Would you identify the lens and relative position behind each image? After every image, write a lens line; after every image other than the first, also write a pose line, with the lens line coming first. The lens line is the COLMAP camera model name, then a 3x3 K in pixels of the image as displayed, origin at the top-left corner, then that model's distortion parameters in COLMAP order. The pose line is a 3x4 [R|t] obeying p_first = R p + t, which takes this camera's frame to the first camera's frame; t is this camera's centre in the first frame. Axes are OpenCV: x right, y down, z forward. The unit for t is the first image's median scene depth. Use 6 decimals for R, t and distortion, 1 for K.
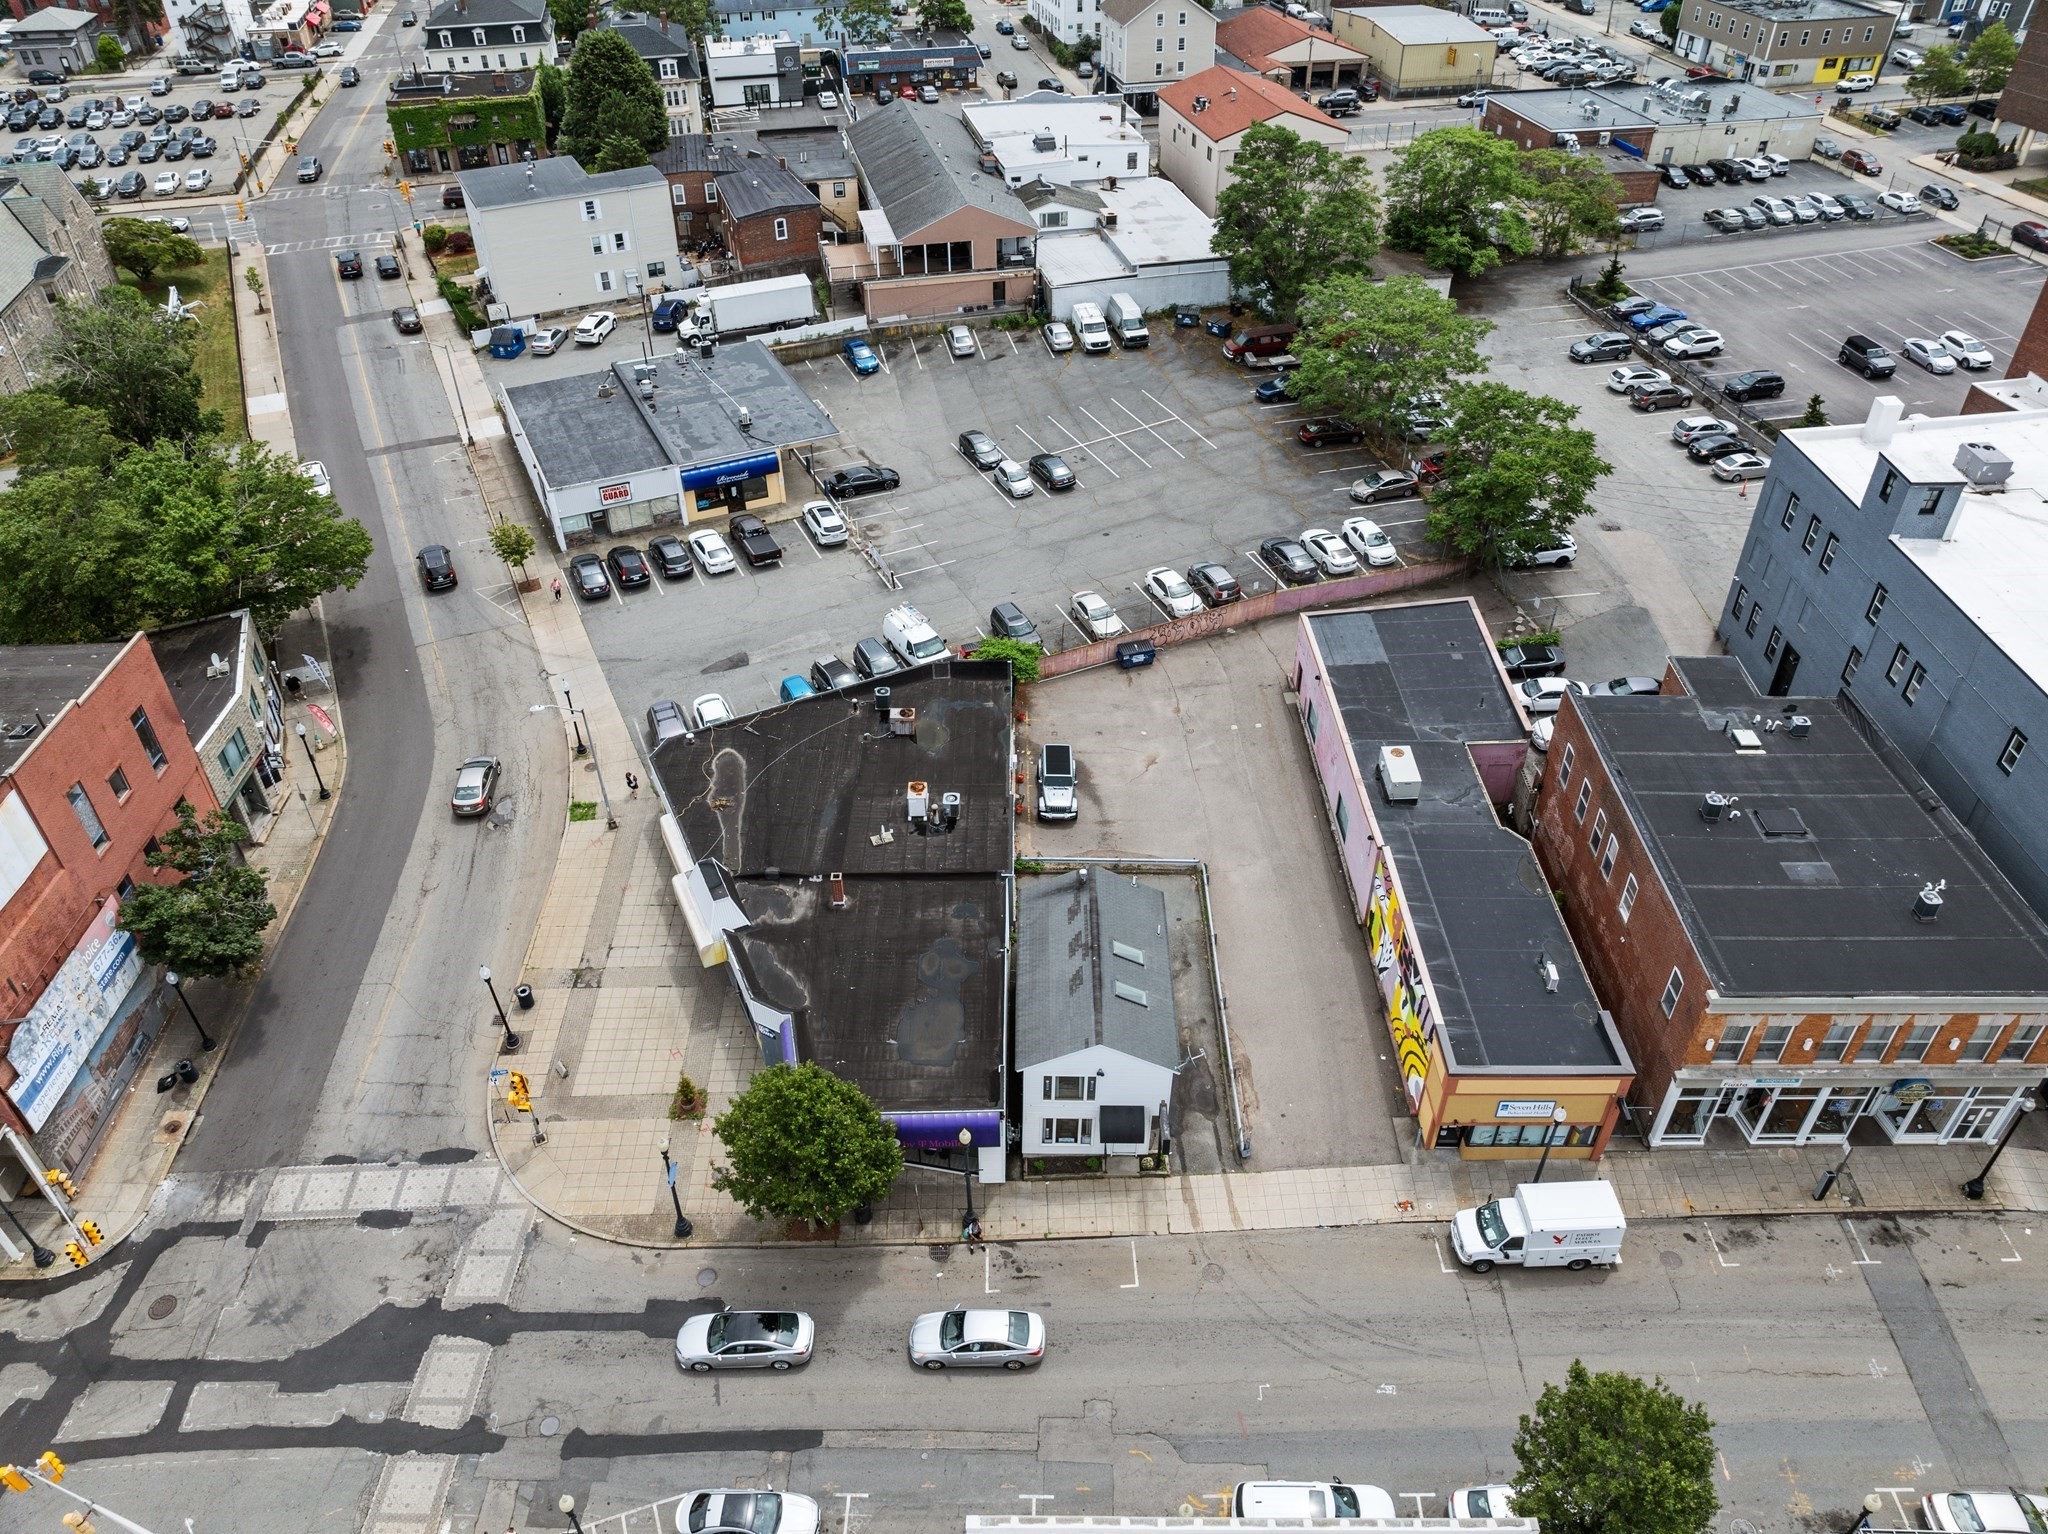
lens RADIAL K [[1444.1, 0, 1026.8], [0, 1444.1, 758.8], [0, 0, 1]] dist [-0.031328, 0.001412]
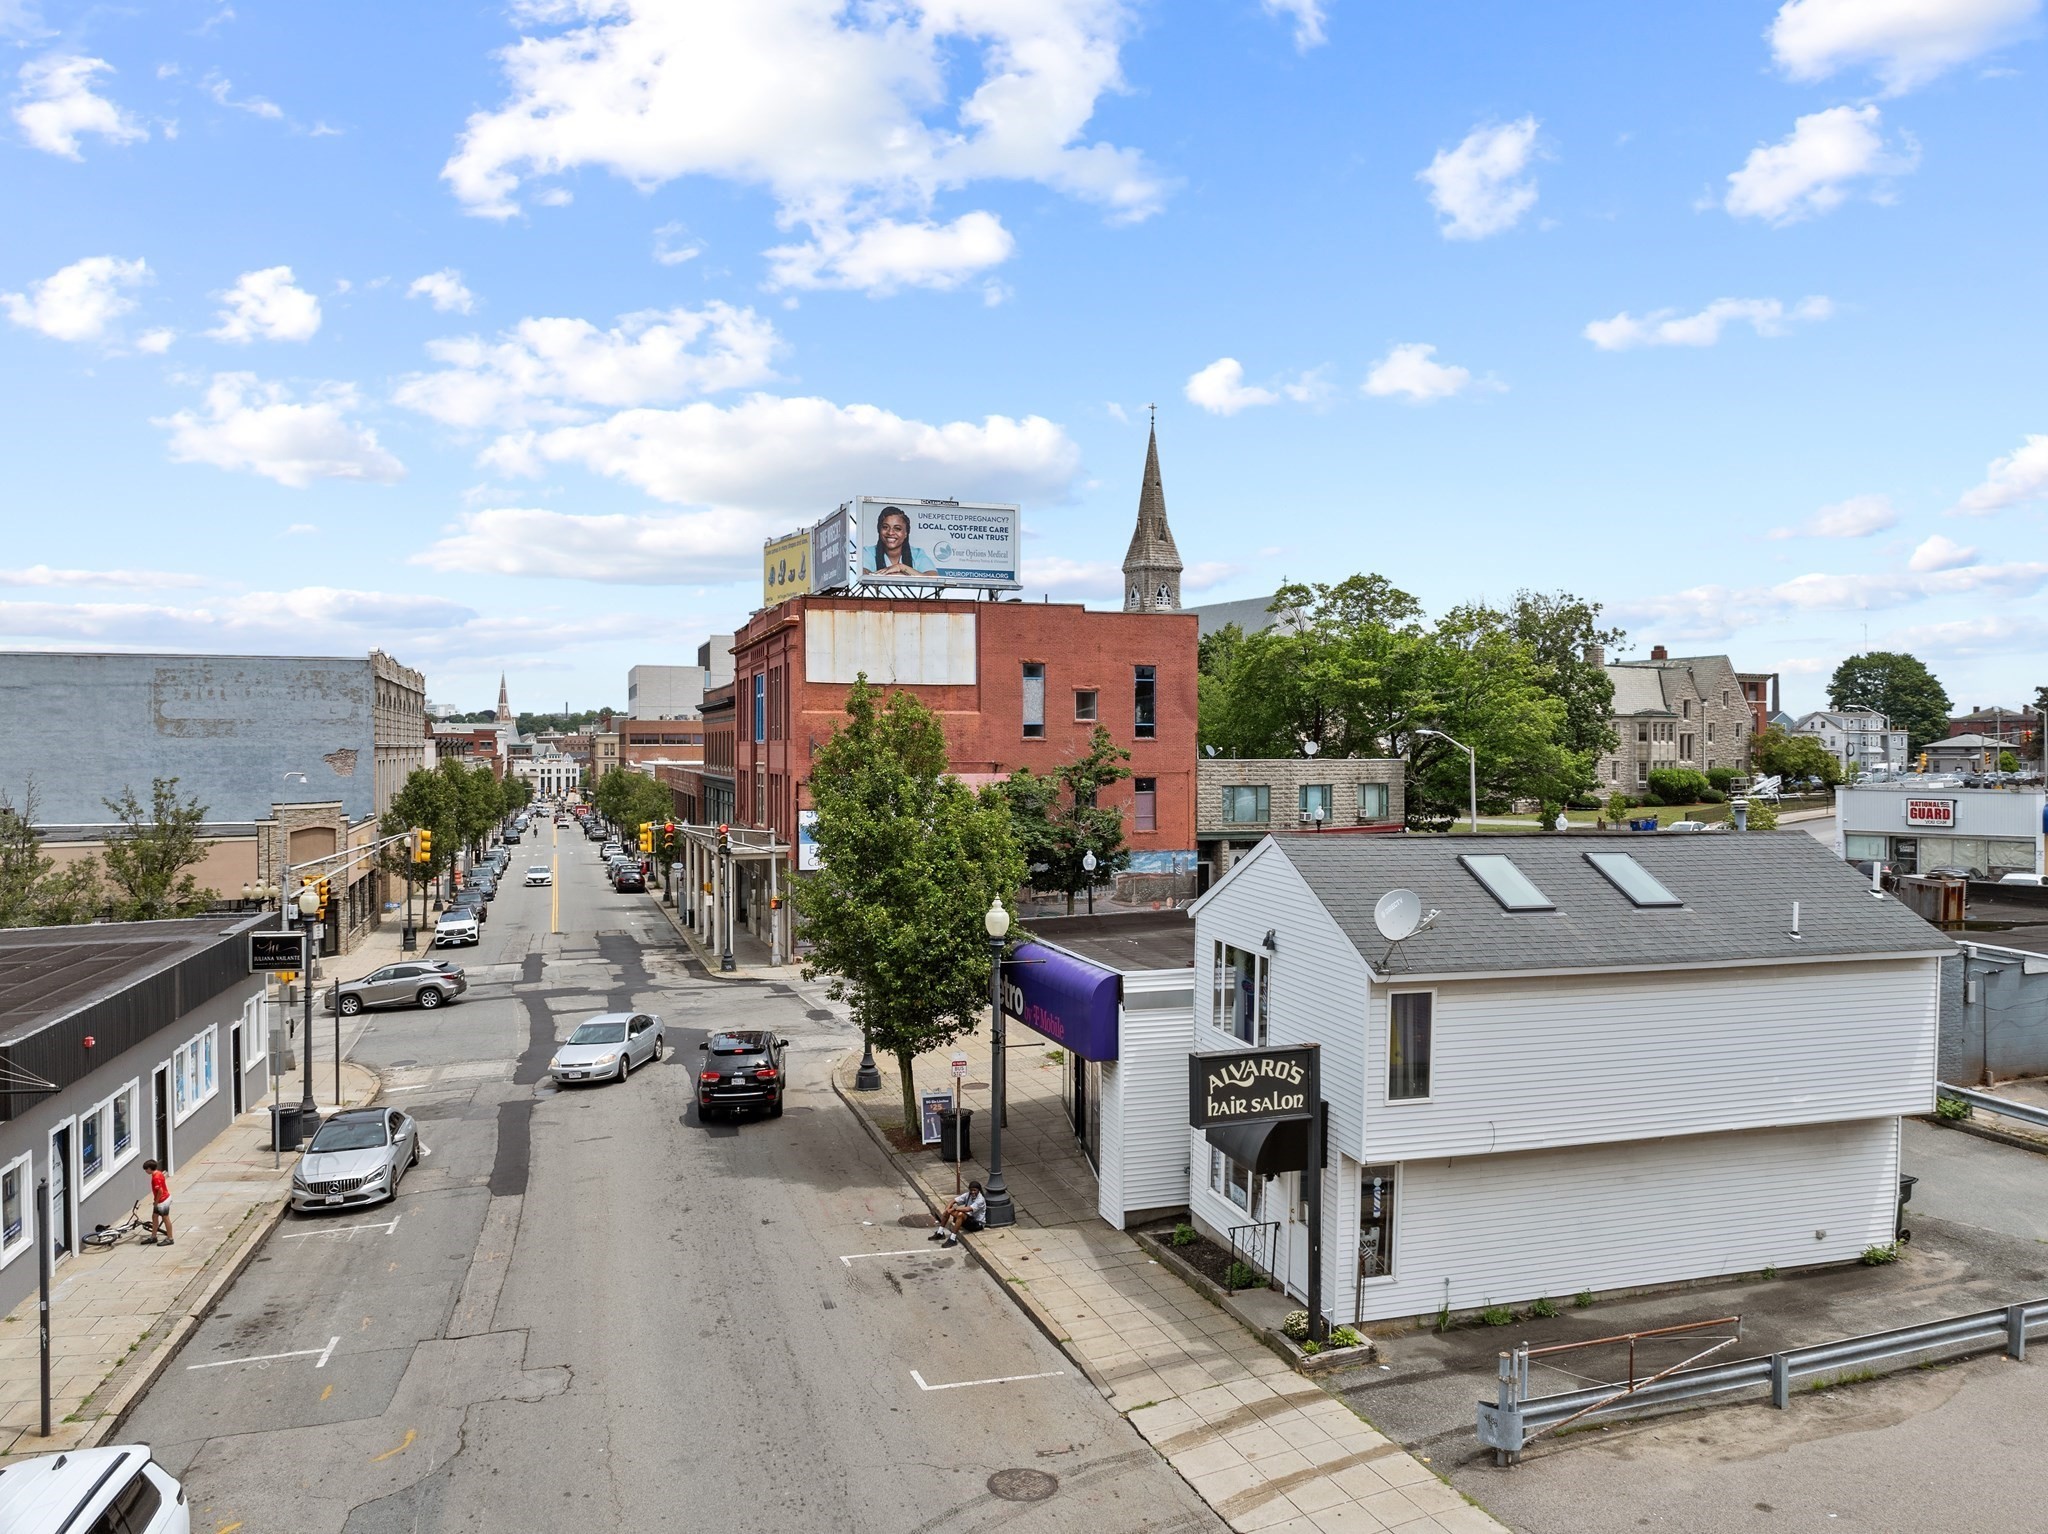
lens RADIAL K [[1444.1, 0, 1026.8], [0, 1444.1, 758.8], [0, 0, 1]] dist [-0.031328, 0.001412]
pose [[0.296058, 0.017214, -0.955015, 0.388228], [-0.590132, 0.789481, -0.168713, 0.271650], [0.751062, 0.613533, 0.243891, 0.786834]]
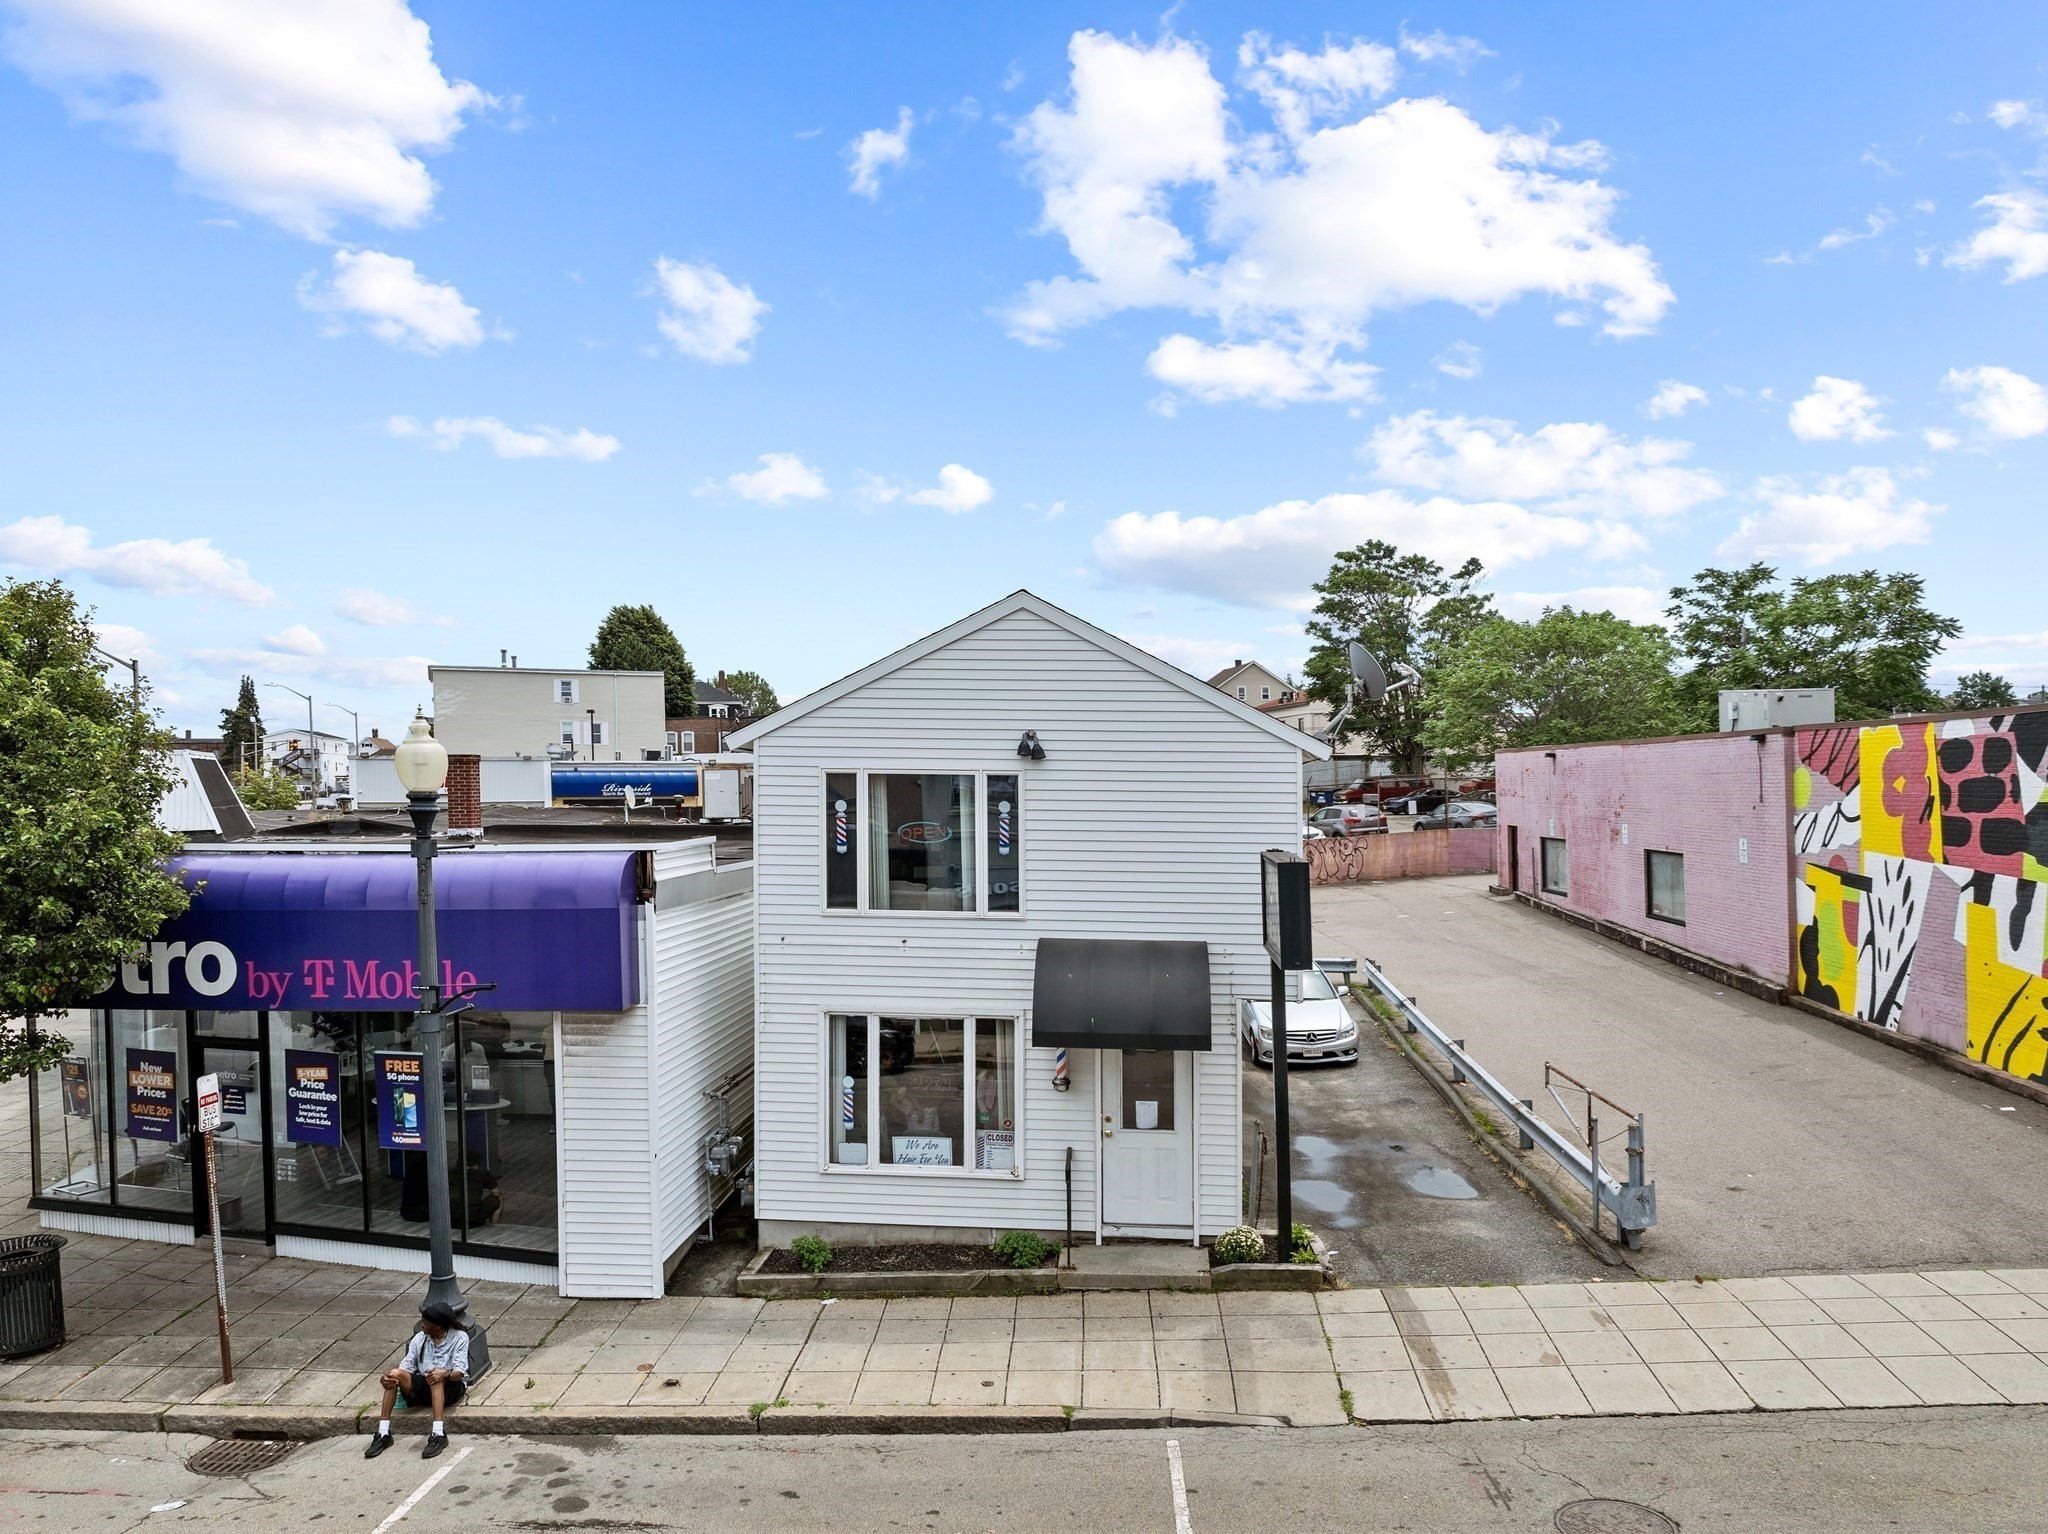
lens RADIAL K [[1478.0, 0, 1046.9], [0, 1478.0, 741.5], [0, 0, 1]] dist [-0.017402, 0.001855]
pose [[0.998084, 0.004043, -0.061745, 0.066137], [-0.042660, 0.767769, -0.639305, 0.379322], [0.044822, 0.640714, 0.766471, 0.749219]]
